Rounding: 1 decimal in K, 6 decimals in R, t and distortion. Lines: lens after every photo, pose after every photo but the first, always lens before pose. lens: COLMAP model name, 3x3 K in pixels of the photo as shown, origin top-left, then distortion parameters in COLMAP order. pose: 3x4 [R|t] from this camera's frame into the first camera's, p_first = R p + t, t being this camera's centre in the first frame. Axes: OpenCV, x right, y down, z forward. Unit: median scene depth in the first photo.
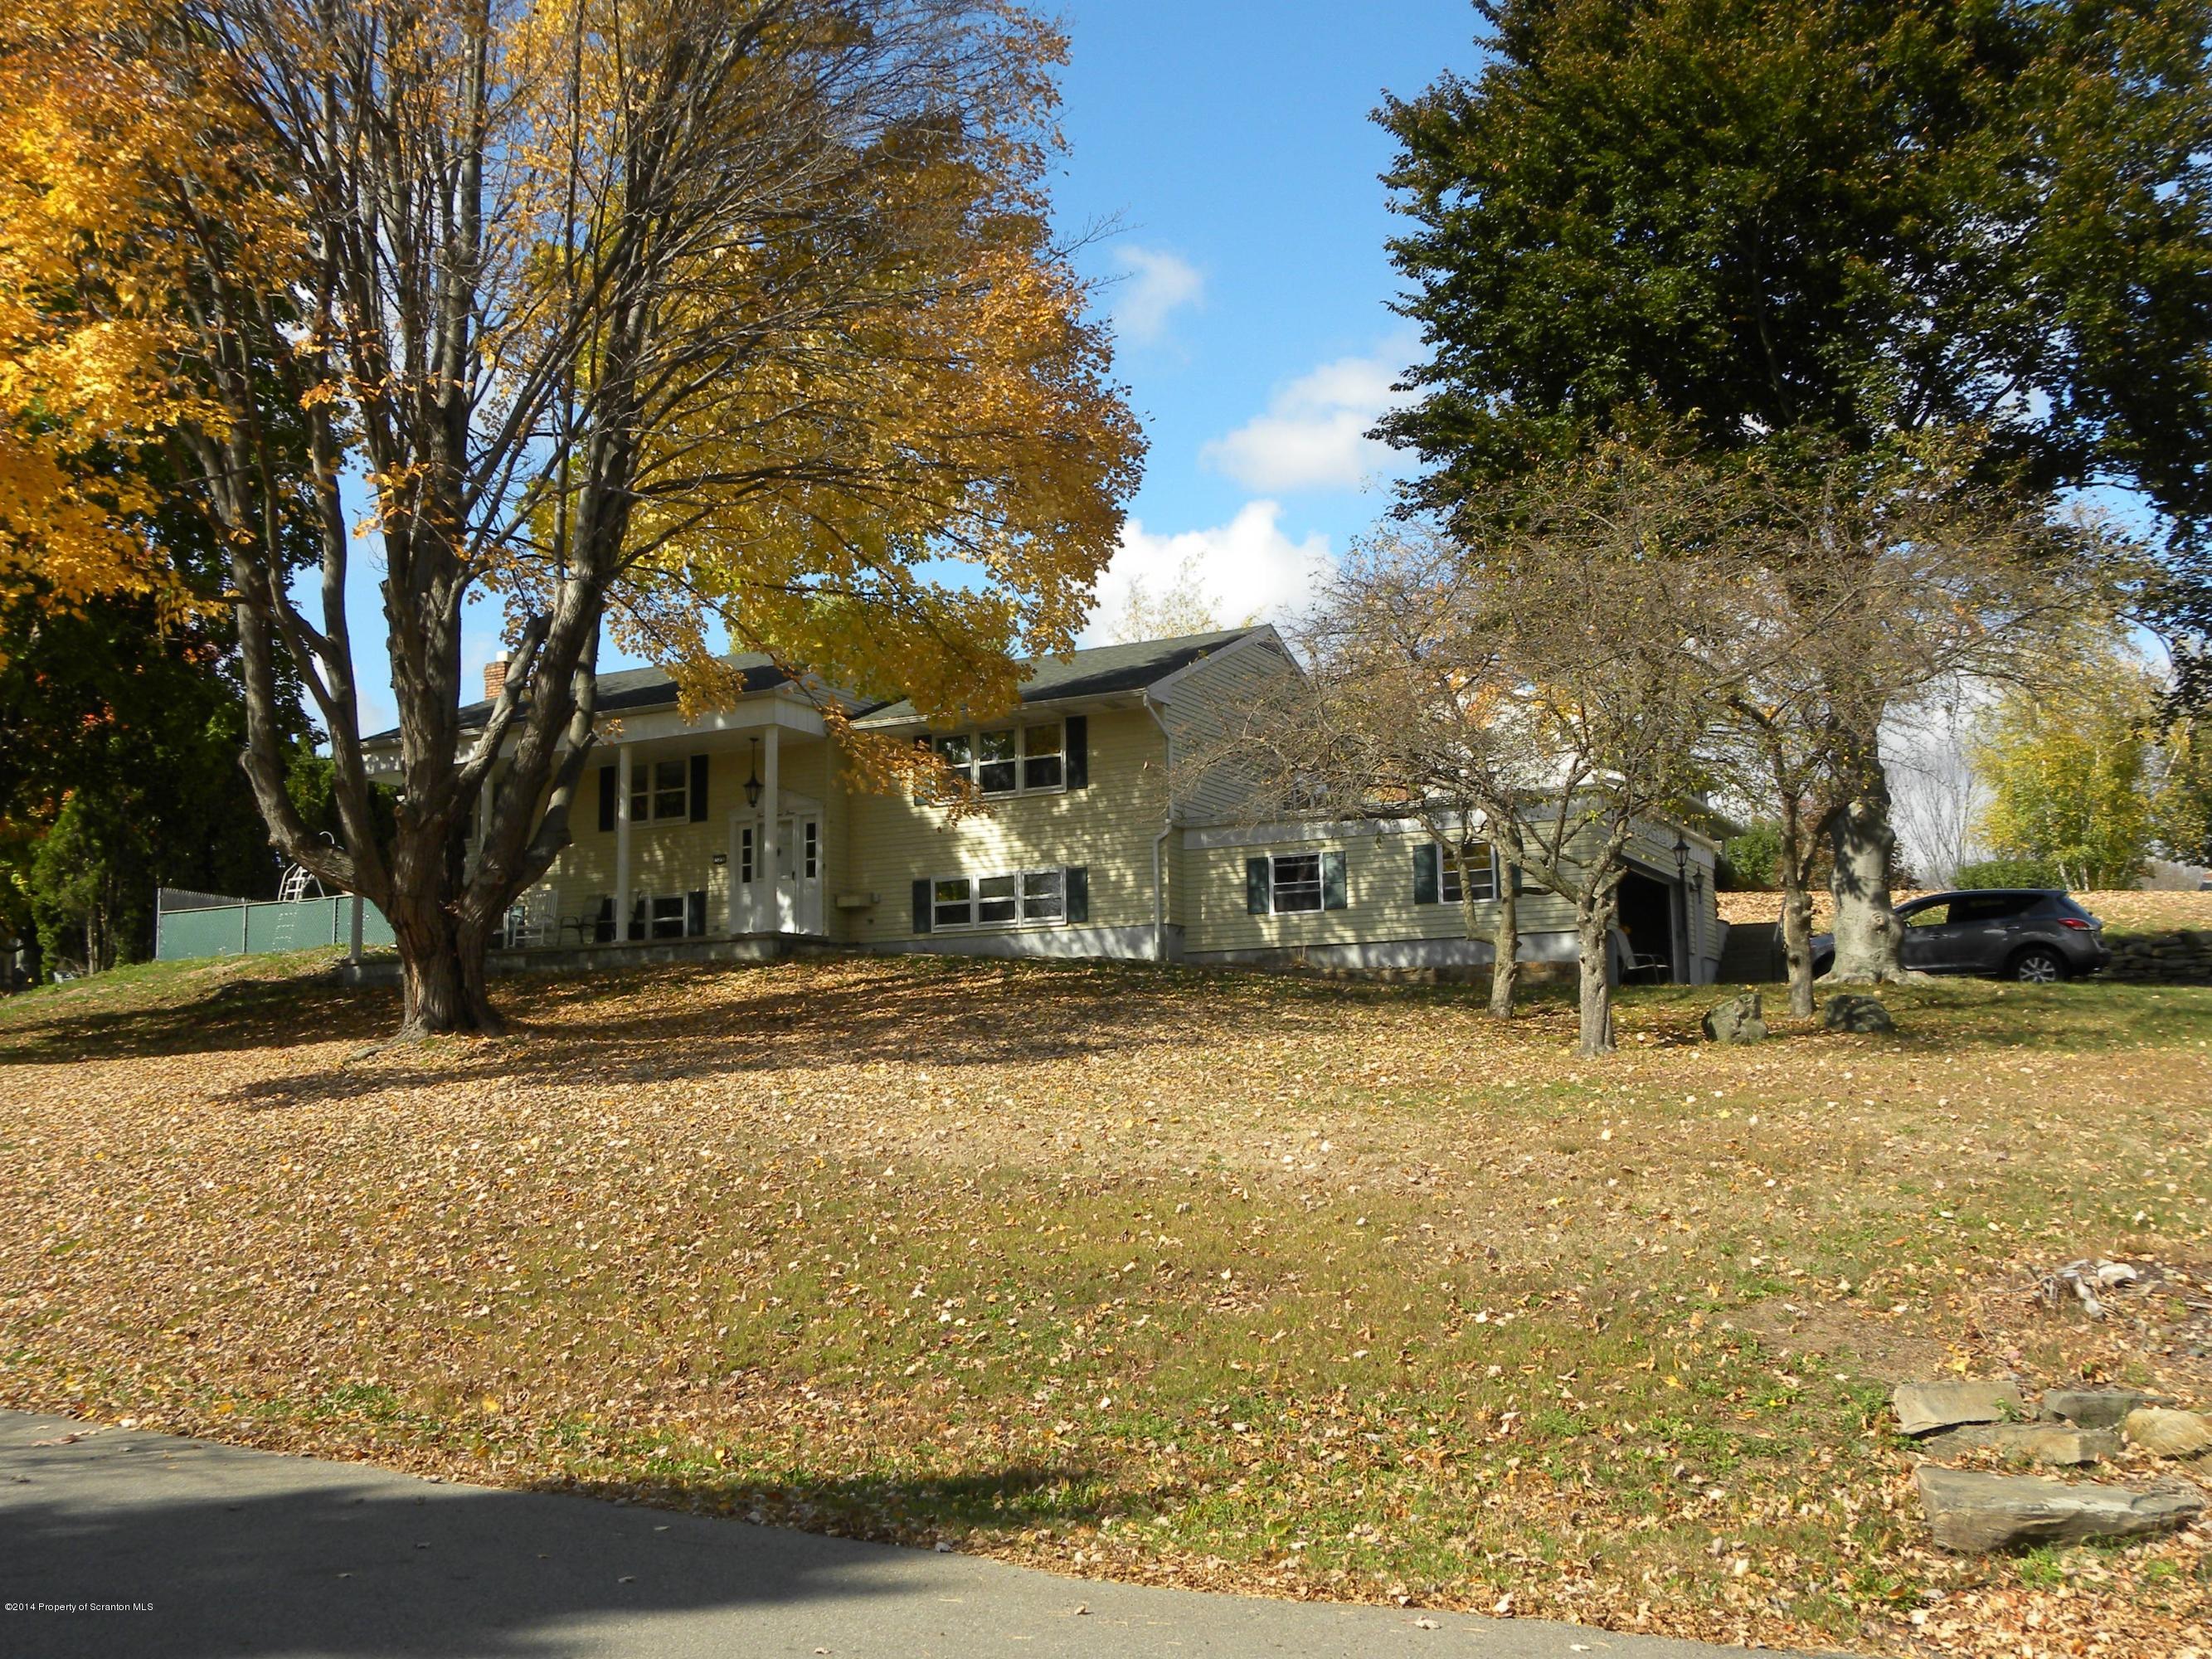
lens RADIAL K [[2099.8, 0, 1106.0], [0, 2099.8, 829.5], [0, 0, 1]] dist [-0.049824, -0.000911]
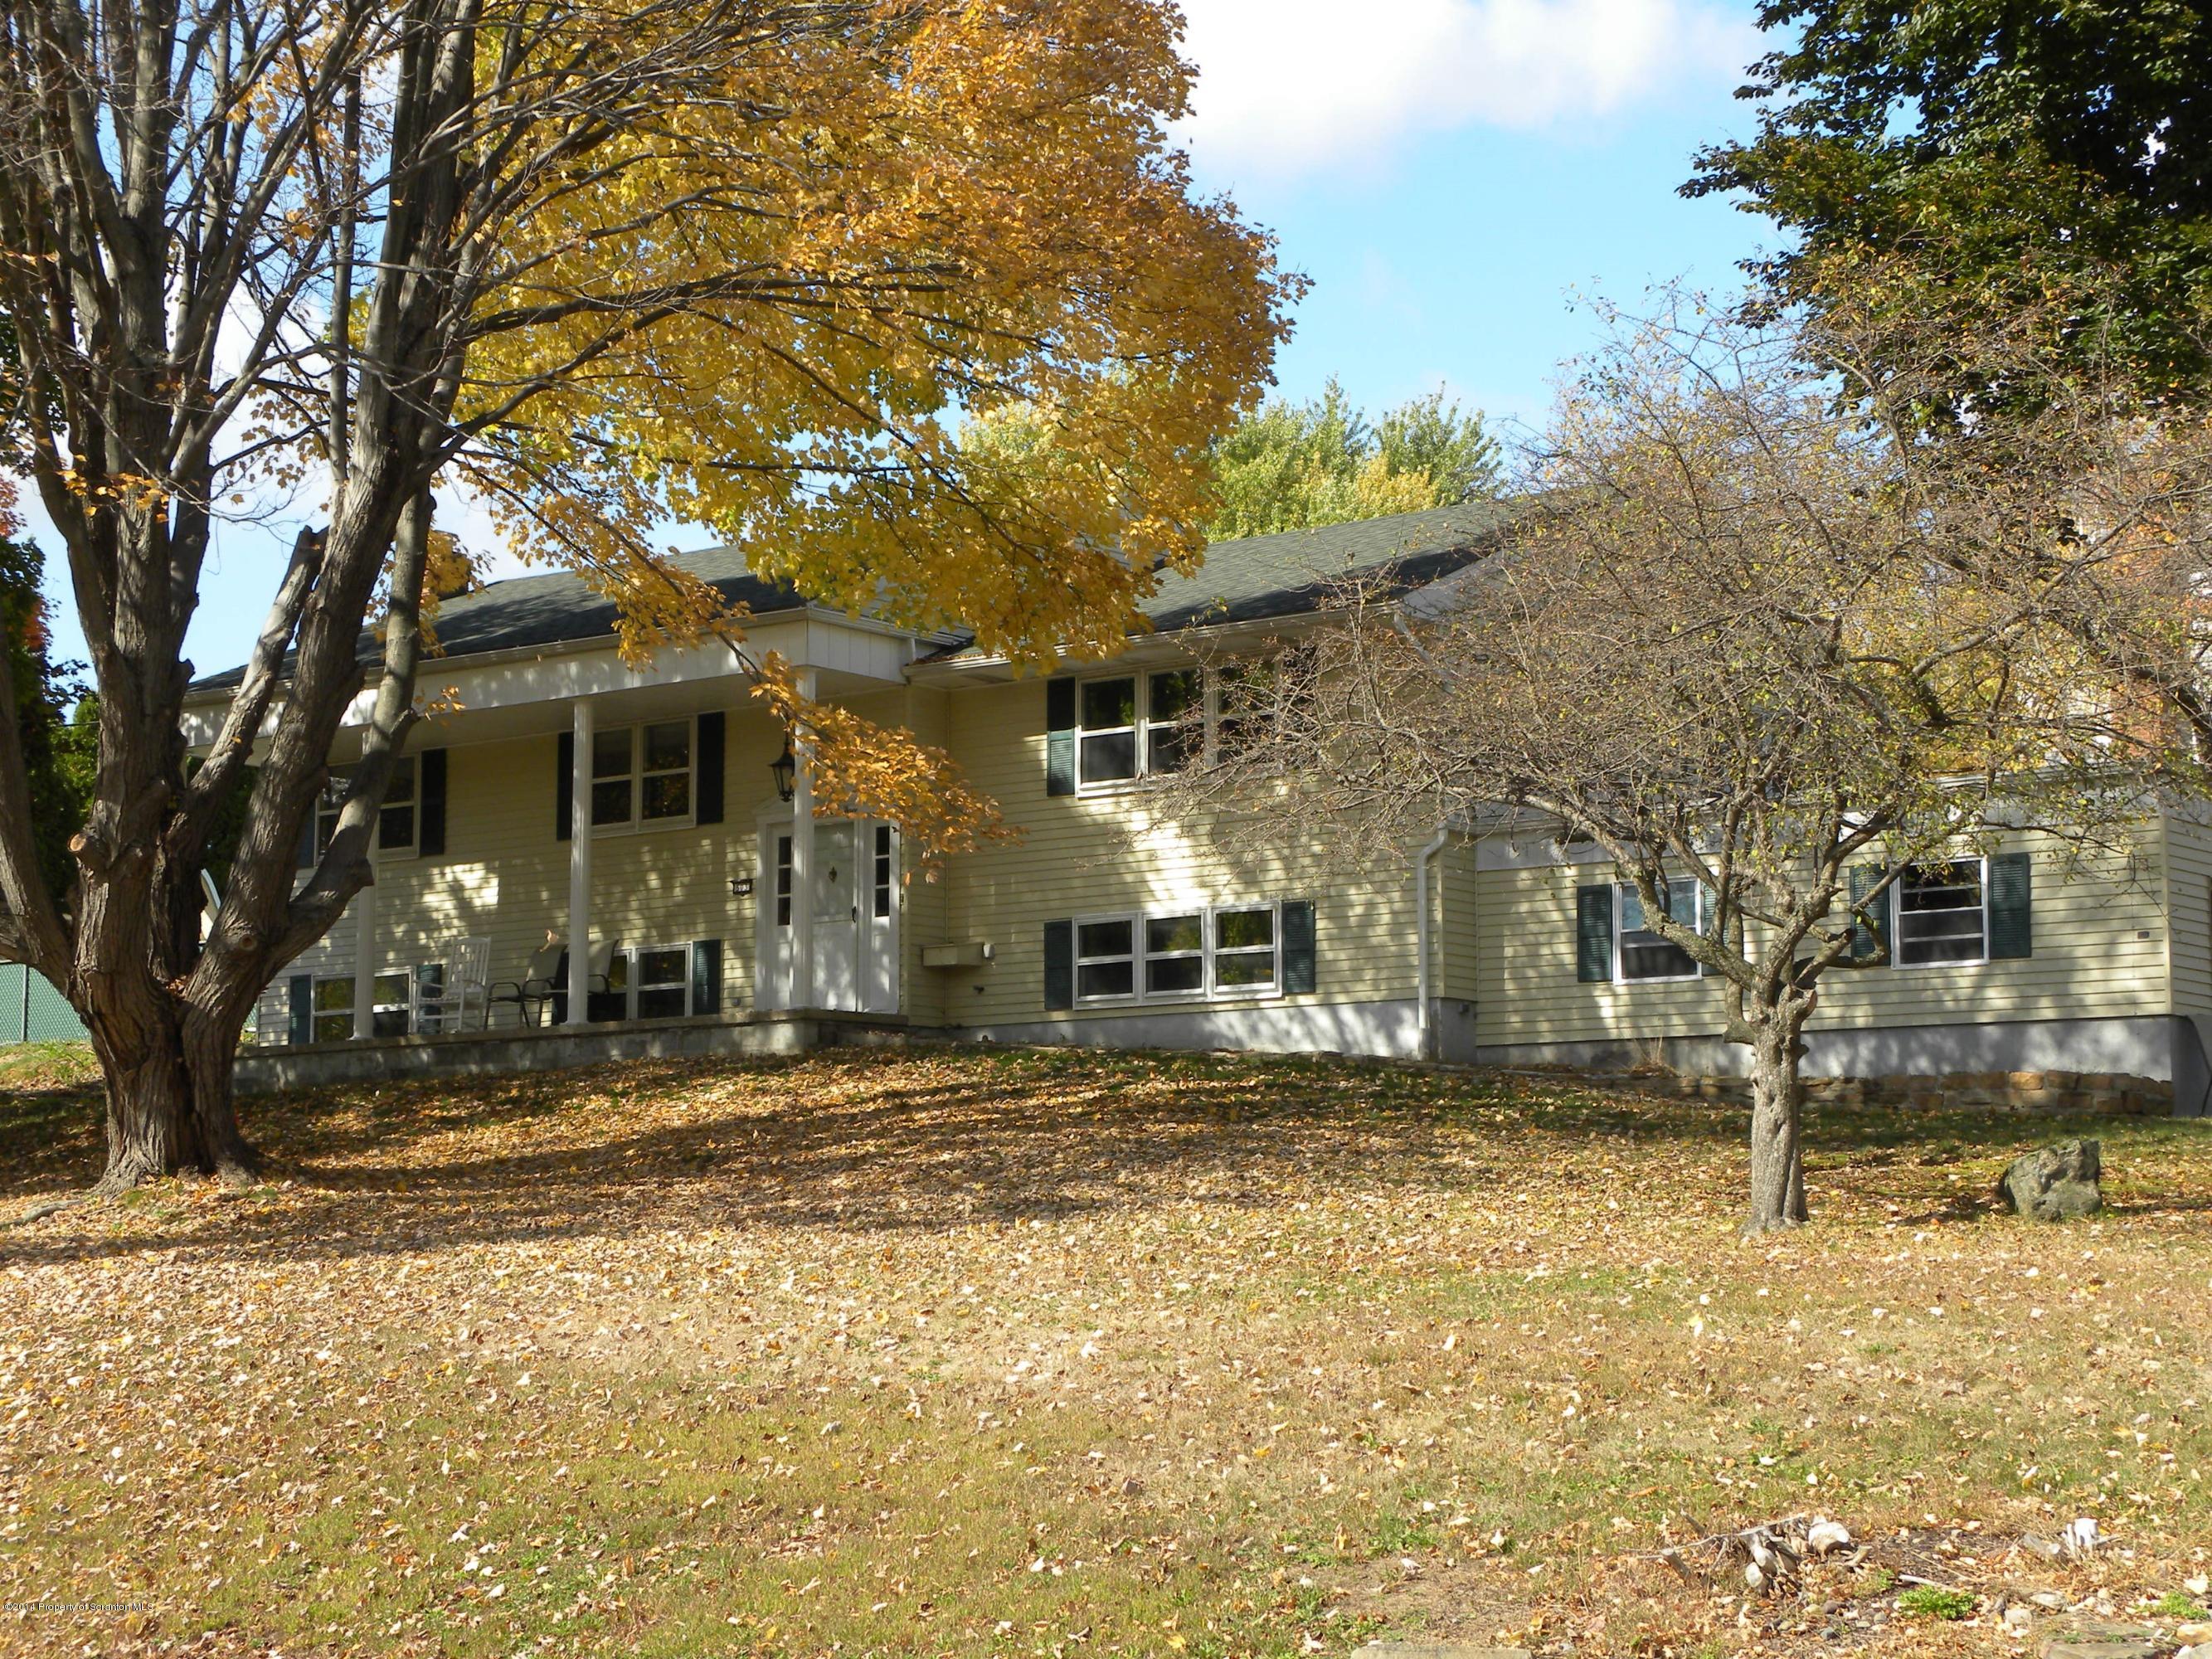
lens RADIAL K [[4119.2, 0, 1106.0], [0, 4119.2, 829.5], [0, 0, 1]] dist [0.374587, -2.063146]
pose [[0.980999, -0.005529, -0.193934, 0.163617], [0.008494, 0.999859, 0.014459, -0.020136], [0.193827, -0.015831, 0.980908, -0.160138]]
